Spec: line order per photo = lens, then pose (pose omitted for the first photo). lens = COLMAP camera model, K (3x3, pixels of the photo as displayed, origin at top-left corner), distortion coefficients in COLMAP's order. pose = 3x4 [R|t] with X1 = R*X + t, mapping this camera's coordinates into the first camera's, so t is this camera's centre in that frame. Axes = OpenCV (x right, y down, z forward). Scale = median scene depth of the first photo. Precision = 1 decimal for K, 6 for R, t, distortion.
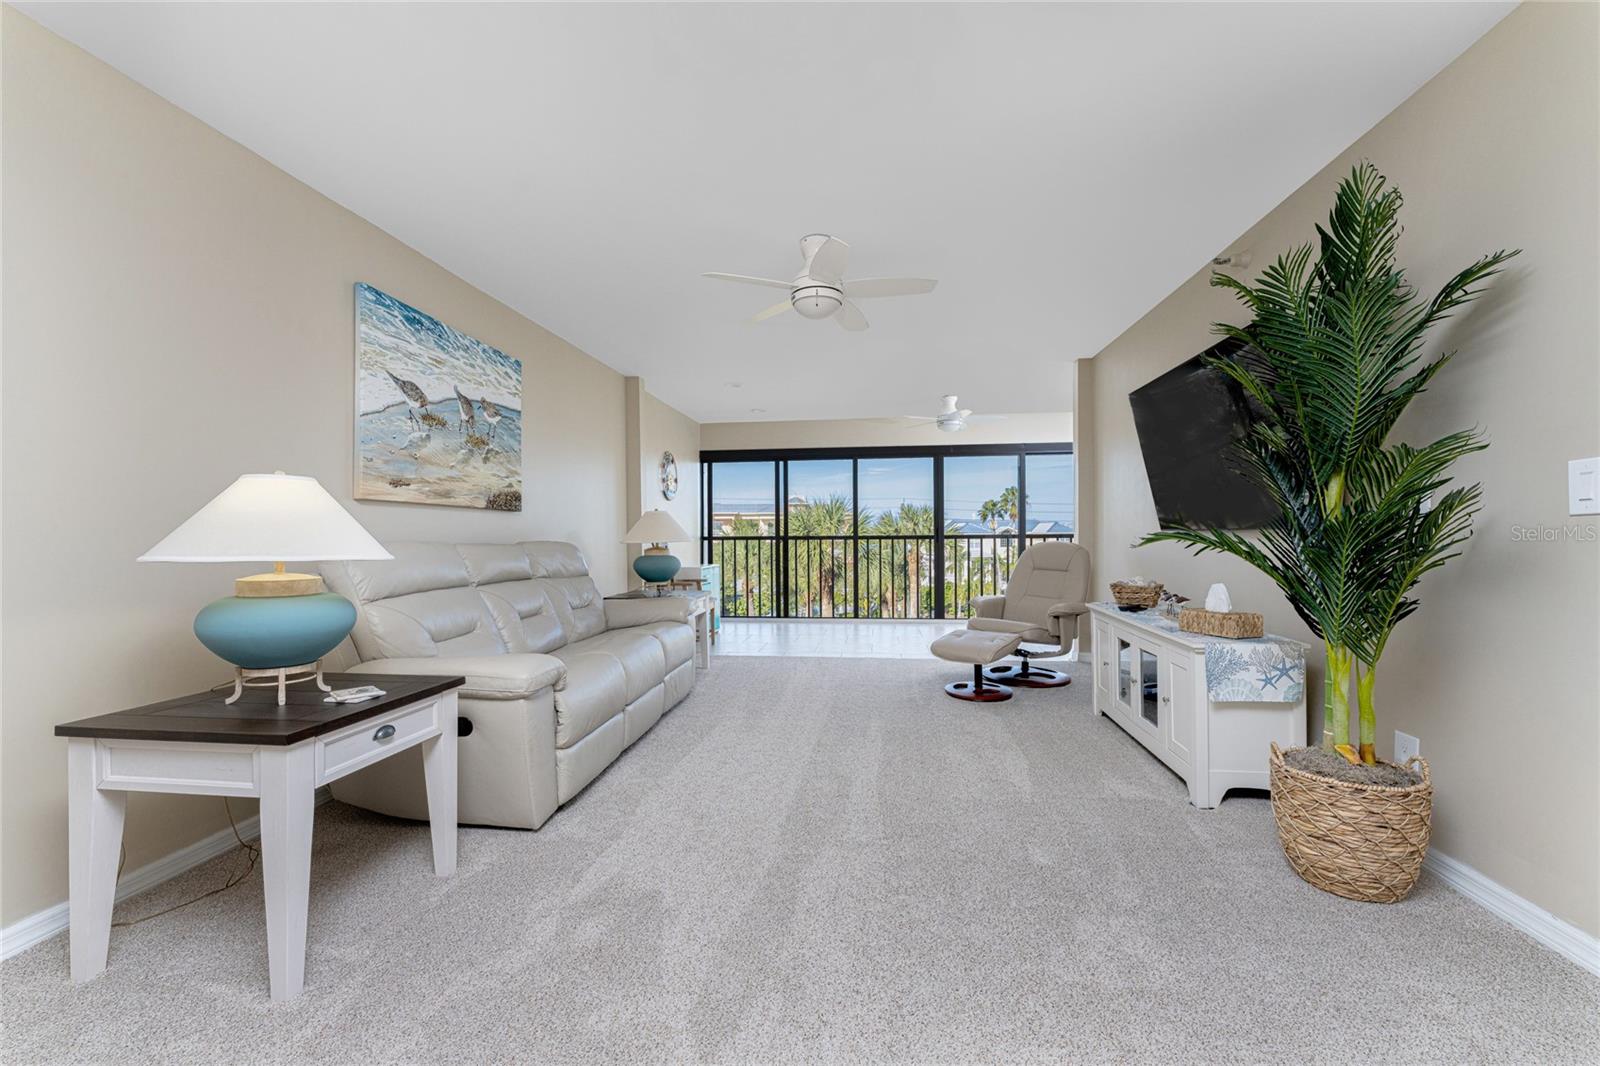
lens RADIAL K [[656.1, 0, 813.9], [0, 656.1, 537.0], [0, 0, 1]] dist [0.001922, 0.000547]
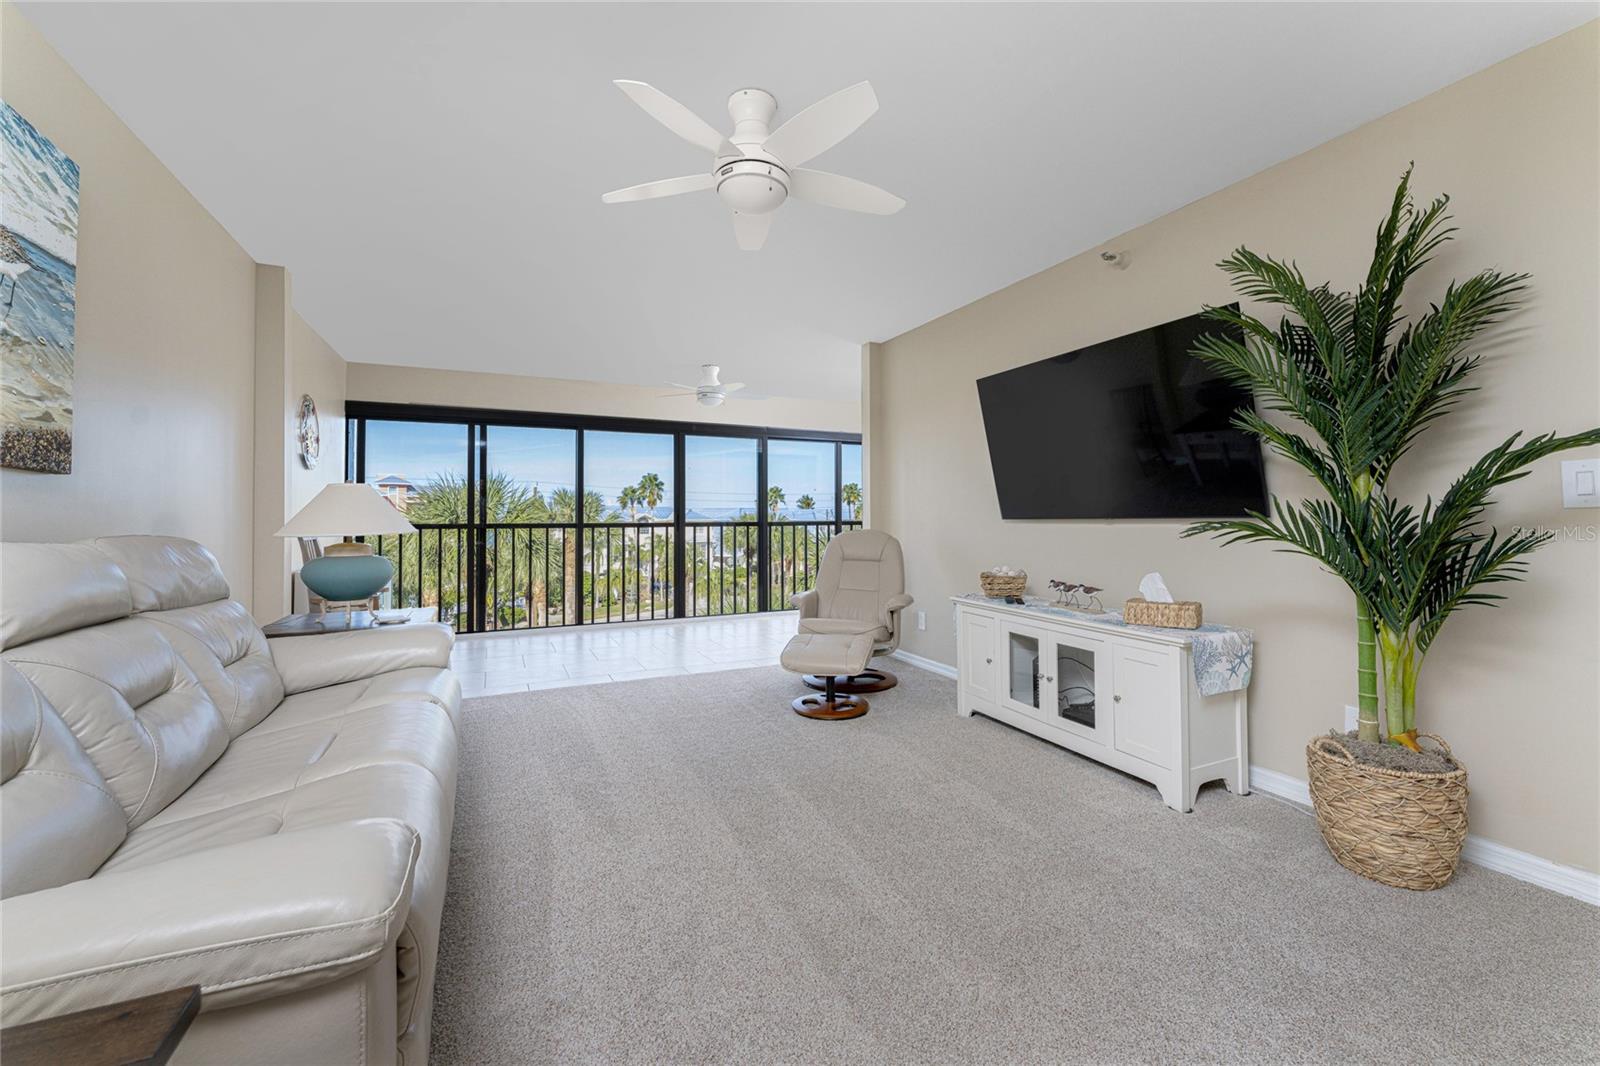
lens RADIAL K [[656.1, 0, 821.0], [0, 656.1, 503.6], [0, 0, 1]] dist [0.001922, 0.000547]
pose [[0.845608, 0.016999, 0.533534, -0.278628], [-0.000319, 0.999509, -0.031341, -0.002307], [-0.533804, 0.026332, 0.845198, 0.351945]]
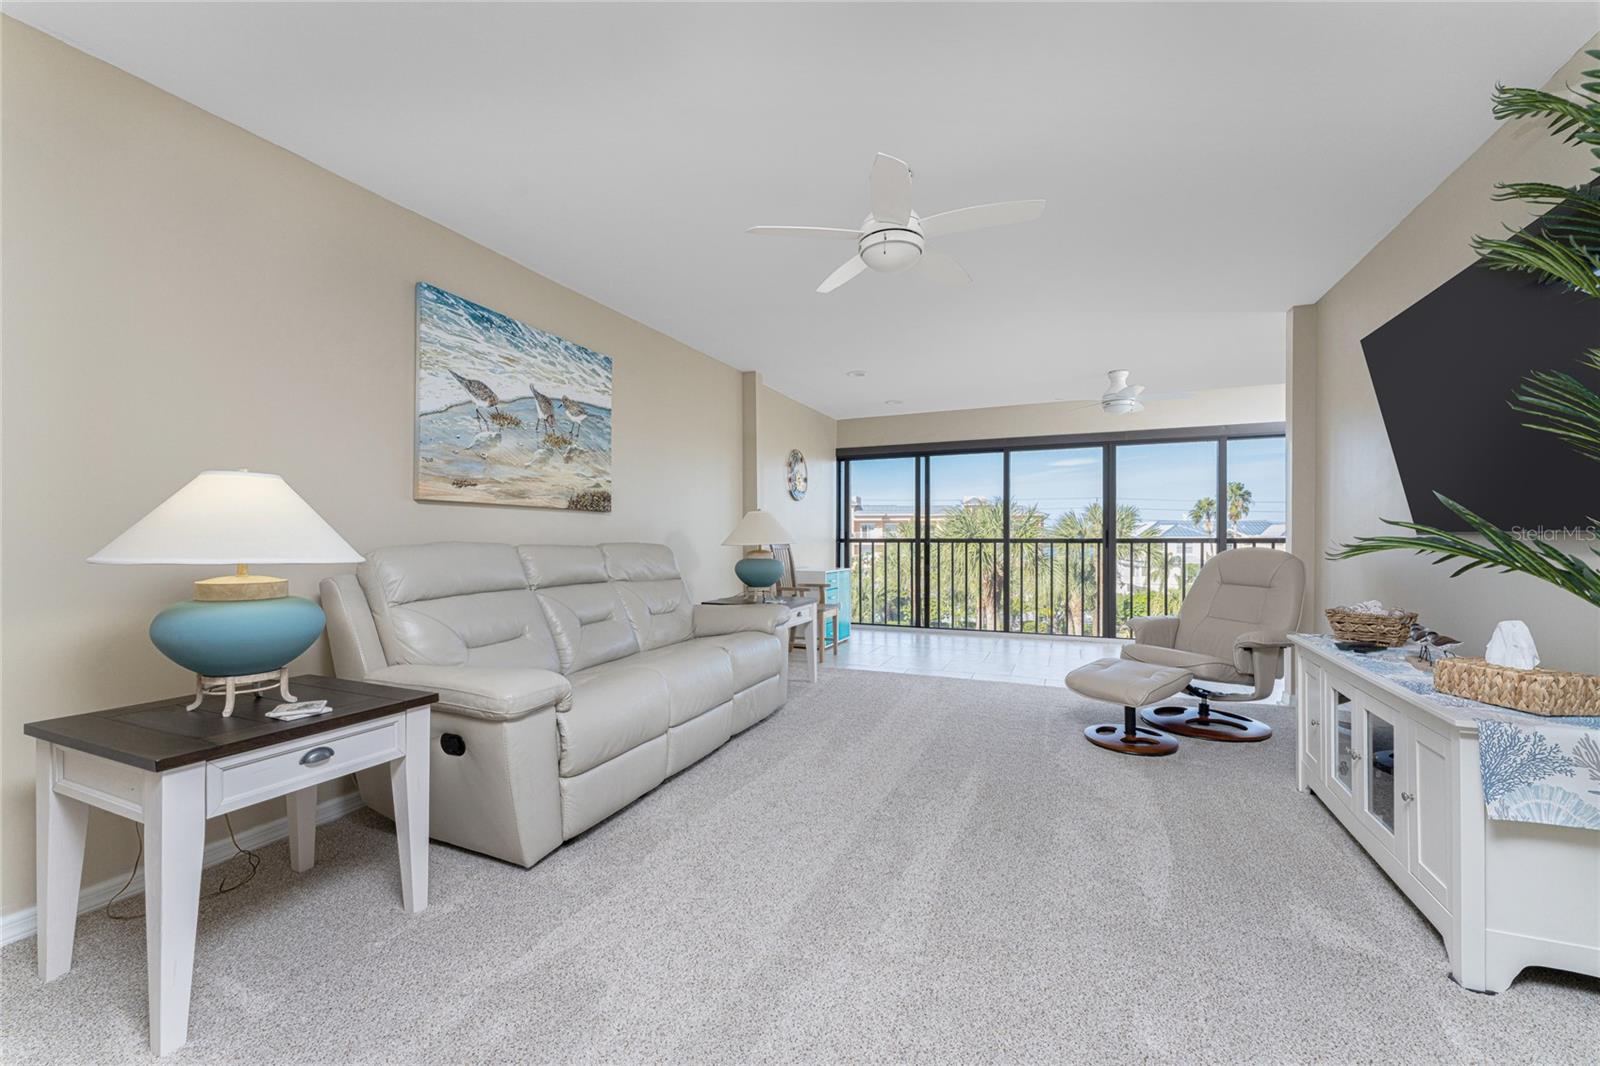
lens RADIAL K [[656.1, 0, 800.0], [0, 656.1, 540.5], [0, 0, 1]] dist [0.001922, 0.000547]
pose [[0.957230, 0.007338, -0.289234, 0.124048], [-0.006544, 0.999972, 0.003711, -0.002325], [0.289253, -0.001659, 0.957251, 0.172881]]
